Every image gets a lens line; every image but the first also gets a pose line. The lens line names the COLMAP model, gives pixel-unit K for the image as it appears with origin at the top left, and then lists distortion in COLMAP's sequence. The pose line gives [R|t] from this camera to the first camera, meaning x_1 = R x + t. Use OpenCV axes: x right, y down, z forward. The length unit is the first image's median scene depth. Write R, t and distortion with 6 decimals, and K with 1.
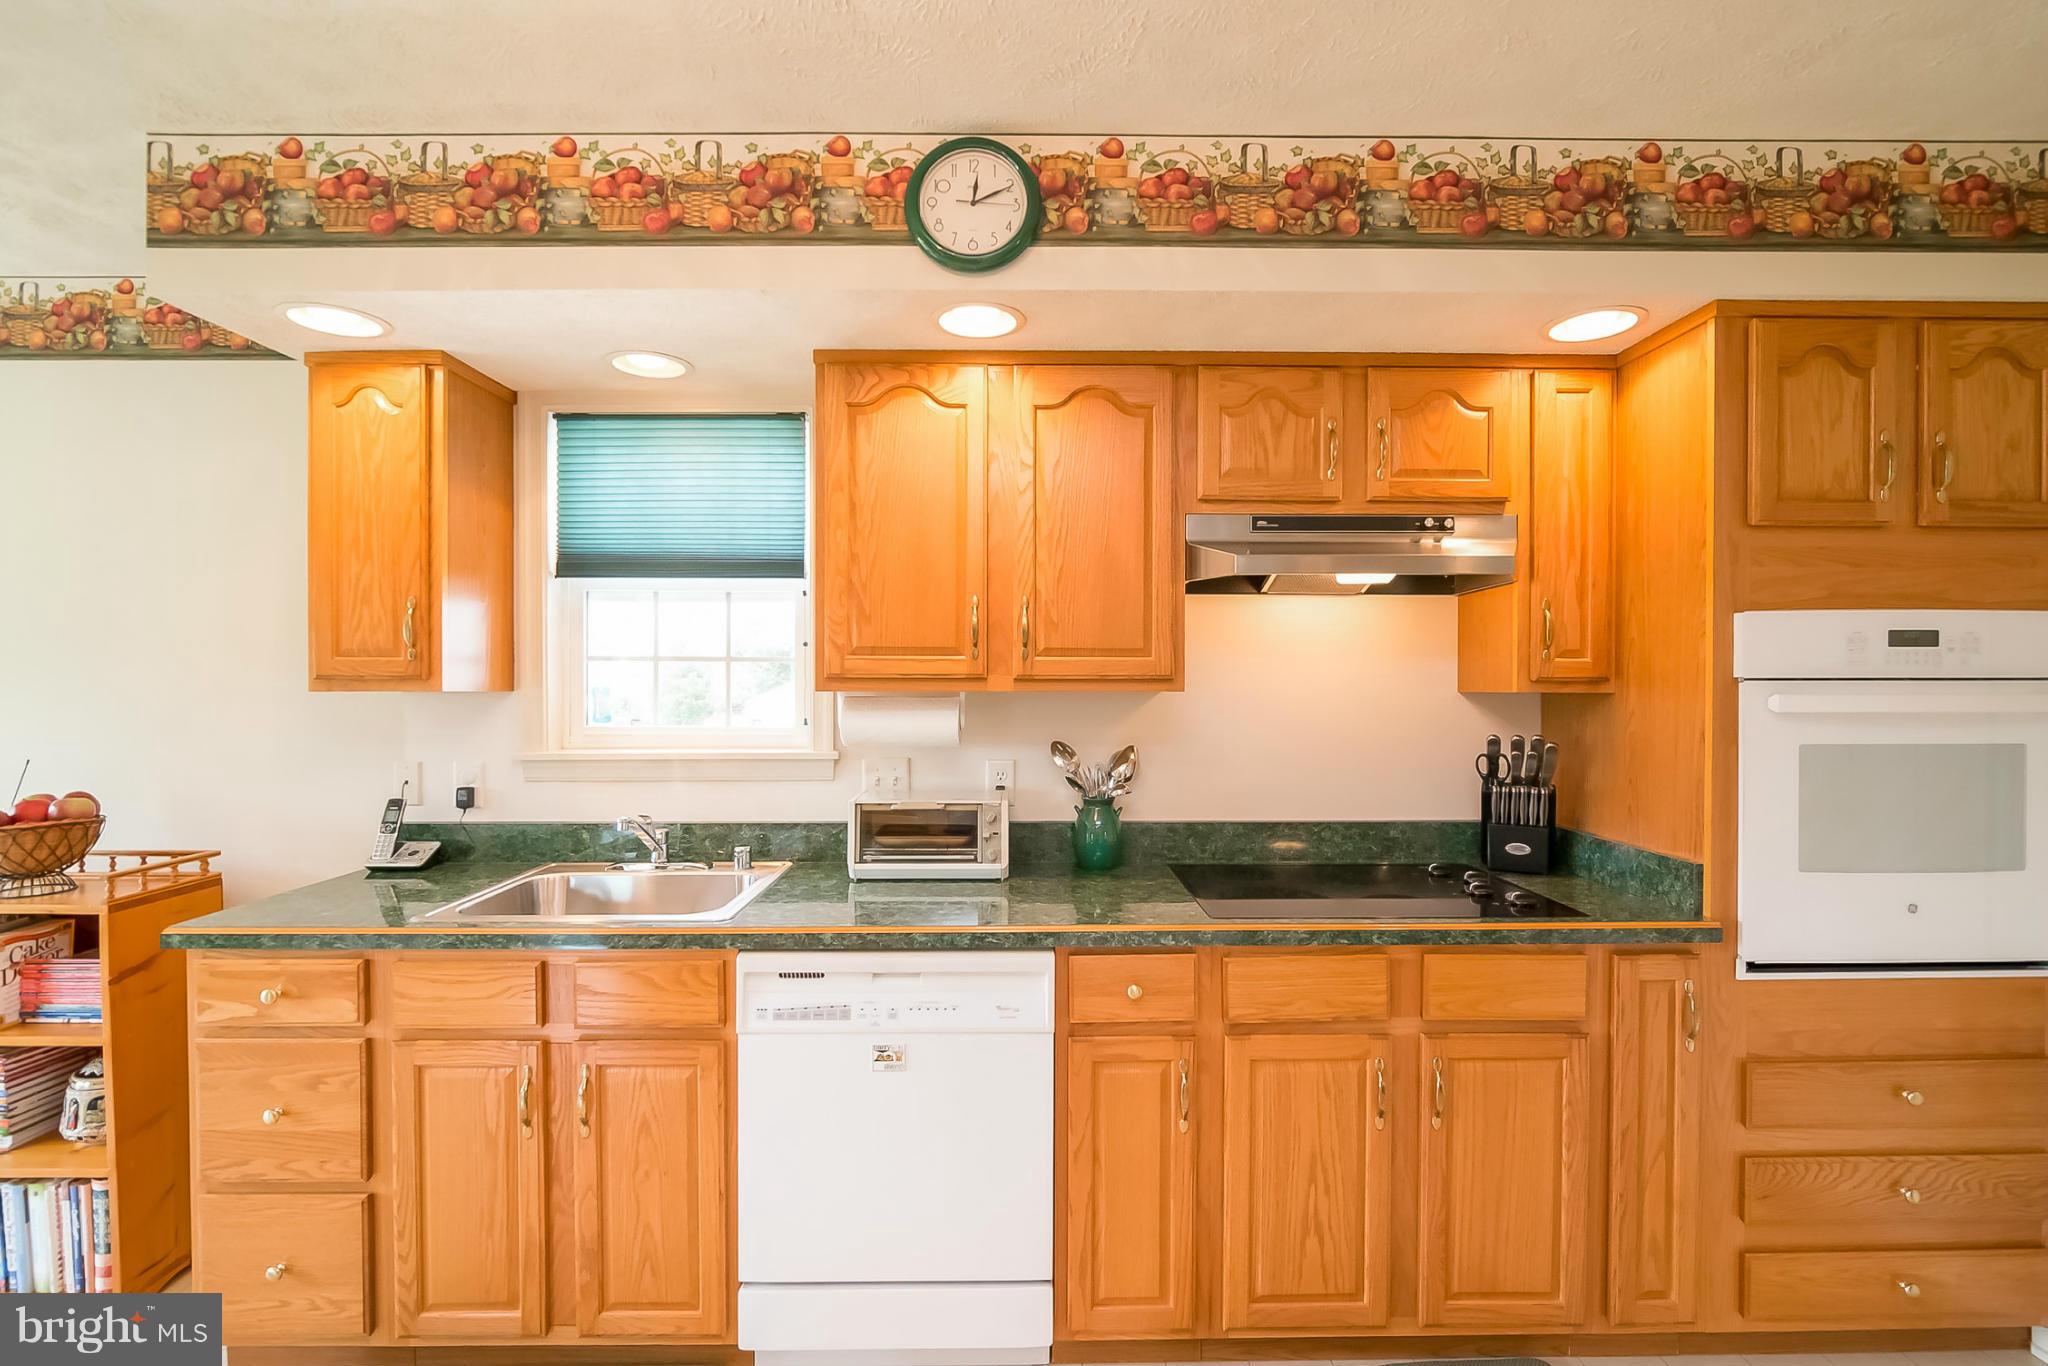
lens RADIAL K [[986.4, 0, 1094.7], [0, 986.4, 682.2], [0, 0, 1]] dist [-0.003218, -0.002906]
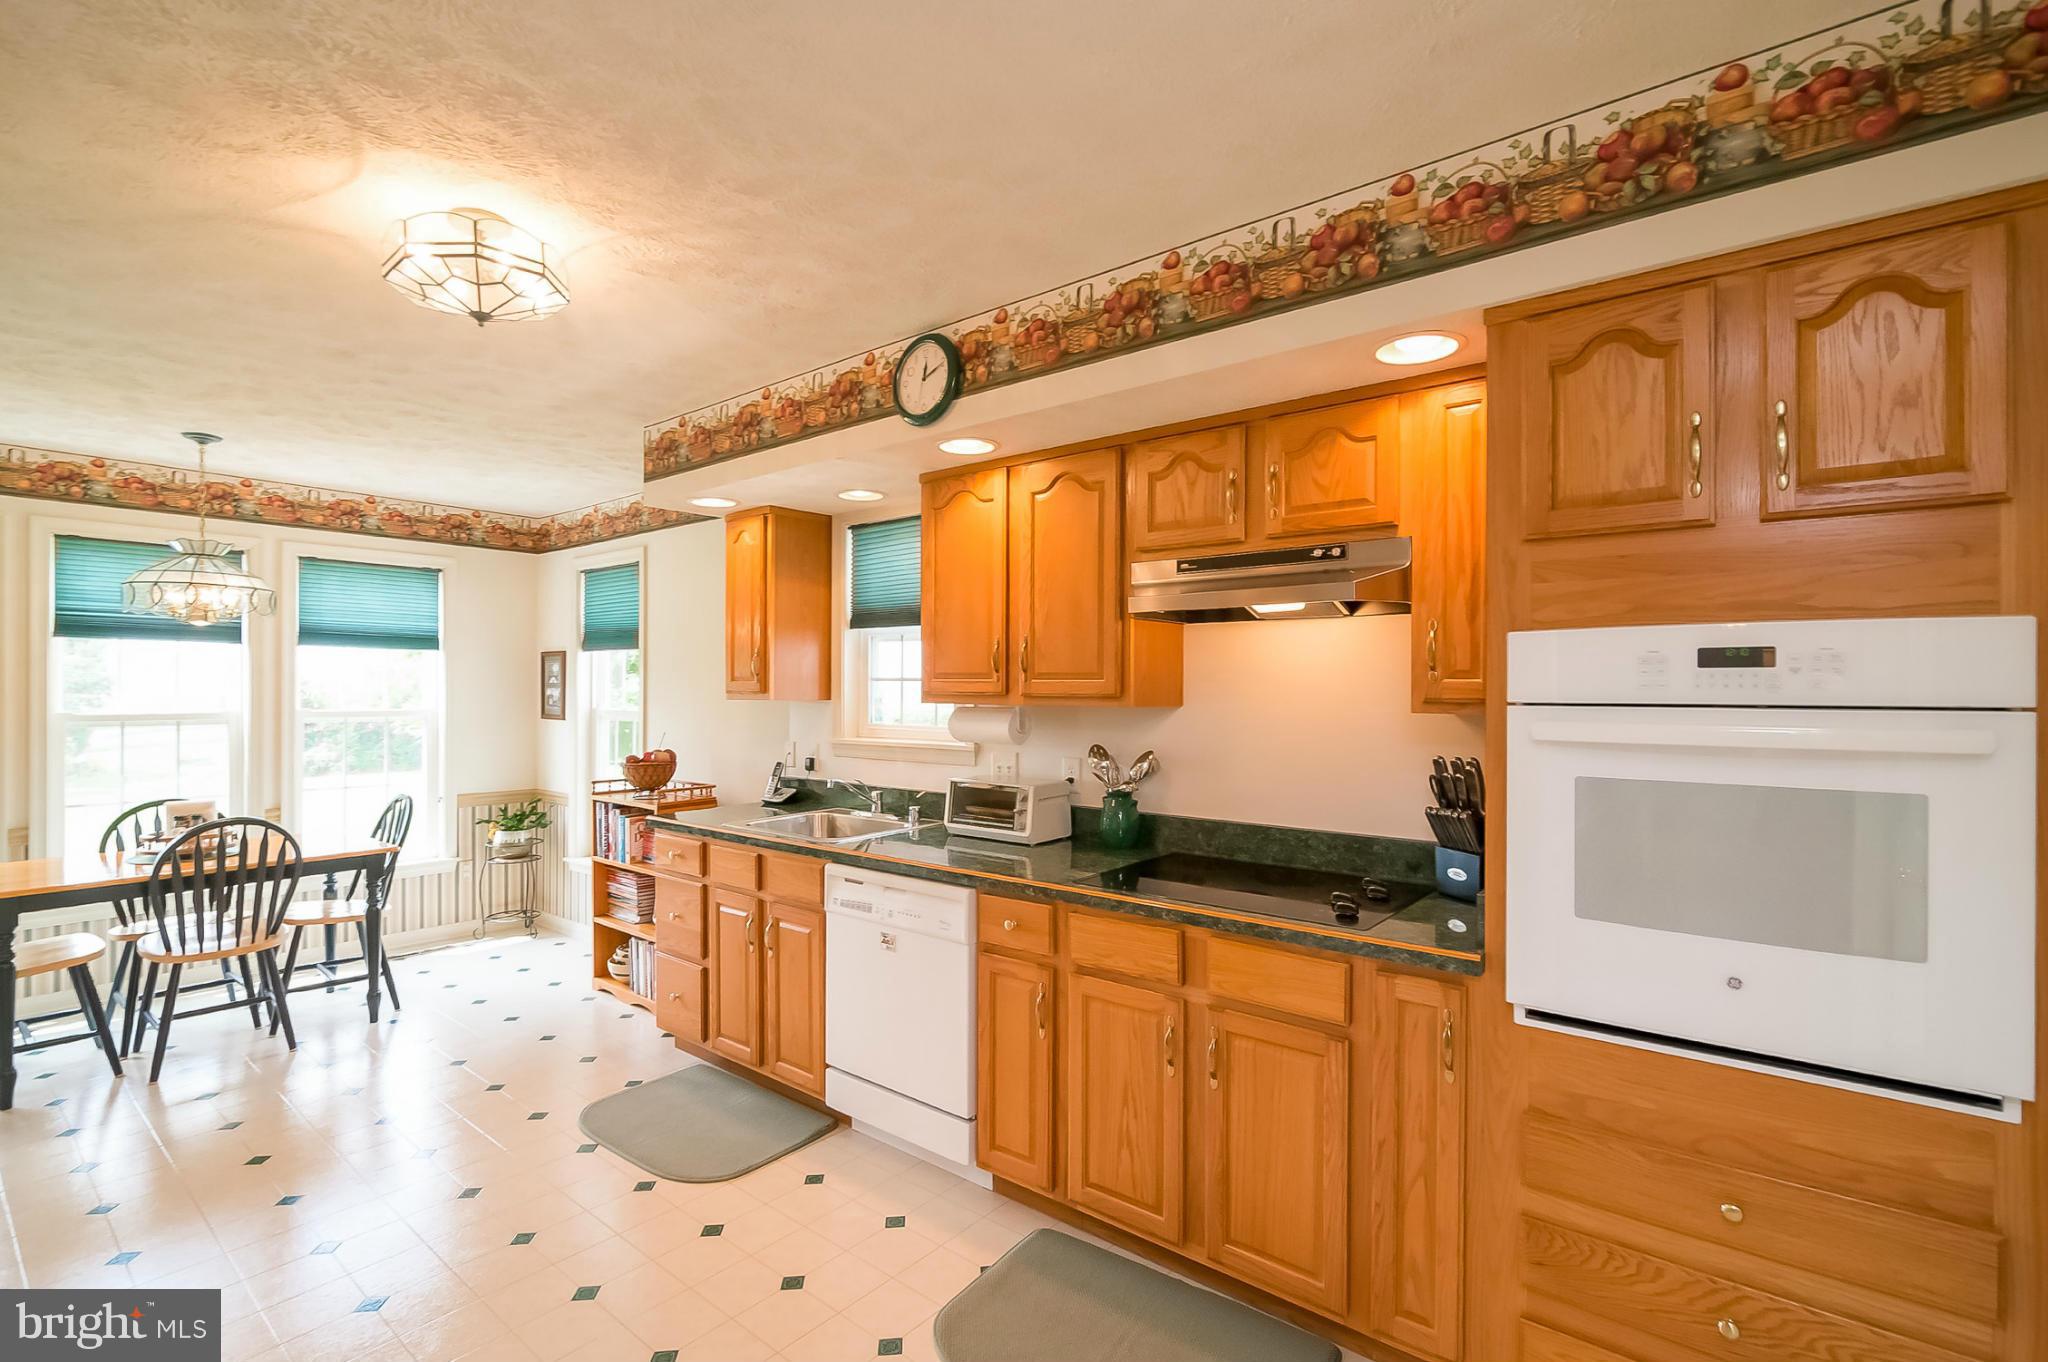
lens RADIAL K [[935.3, 0, 1029.0], [0, 935.3, 689.2], [0, 0, 1]] dist [-0.007460, 0.002470]
pose [[0.769887, 0.003512, -0.638170, 0.756682], [-0.011199, 0.999905, -0.008008, -0.003070], [0.638082, 0.013312, 0.769853, 0.011141]]
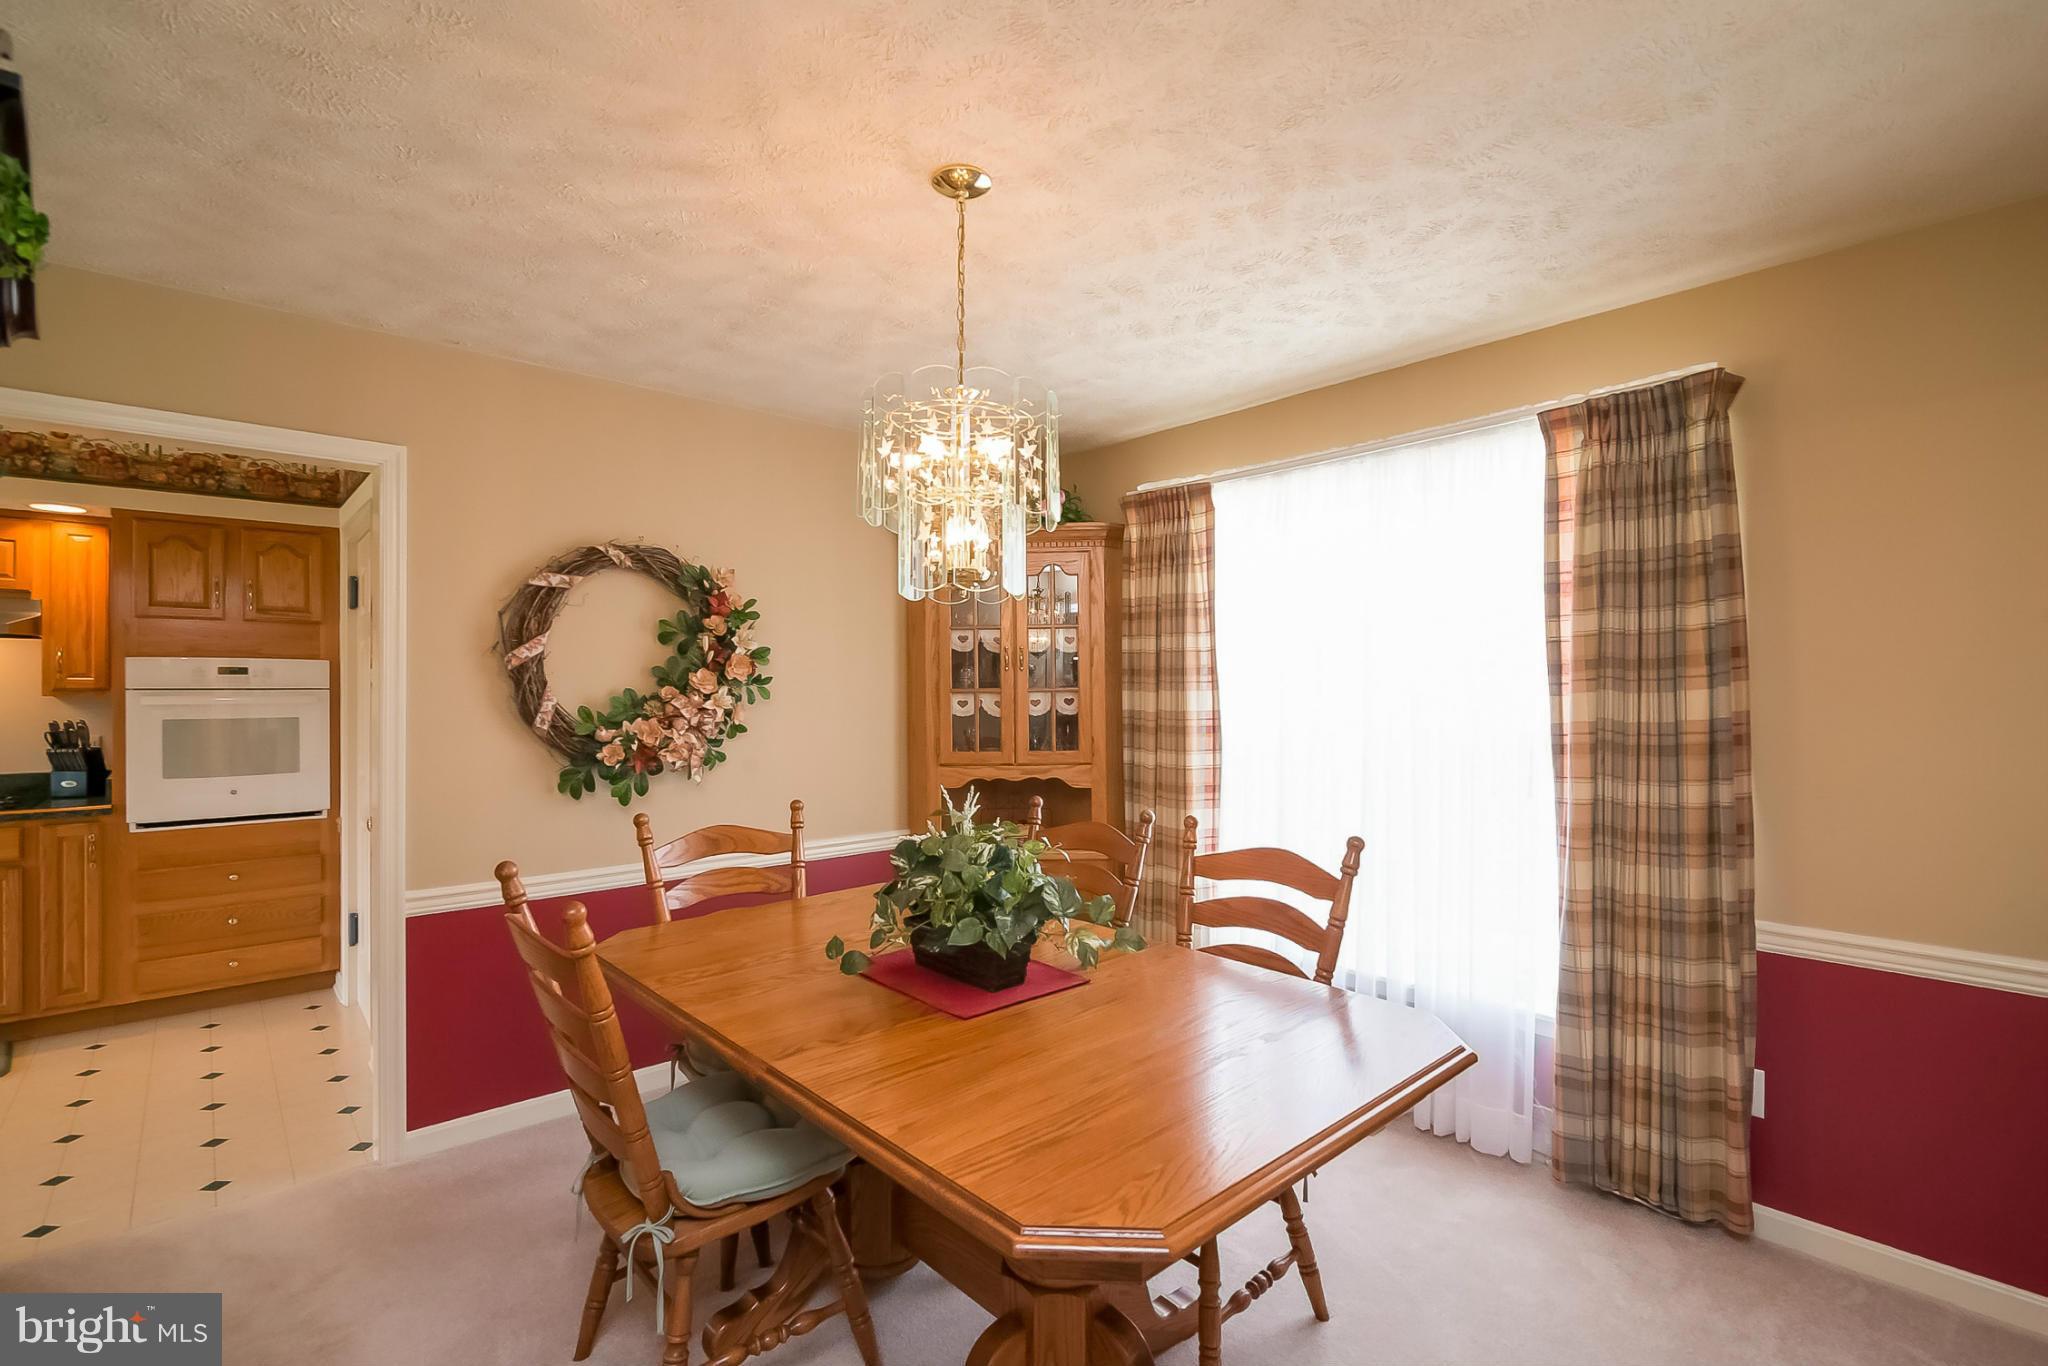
lens RADIAL K [[935.3, 0, 1028.5], [0, 935.3, 691.4], [0, 0, 1]] dist [-0.007460, 0.002470]
pose [[0.757079, -0.002043, 0.653320, 0.707032], [0.010702, 0.999900, -0.009274, 0.036023], [-0.653236, 0.014013, 0.757025, -1.535275]]
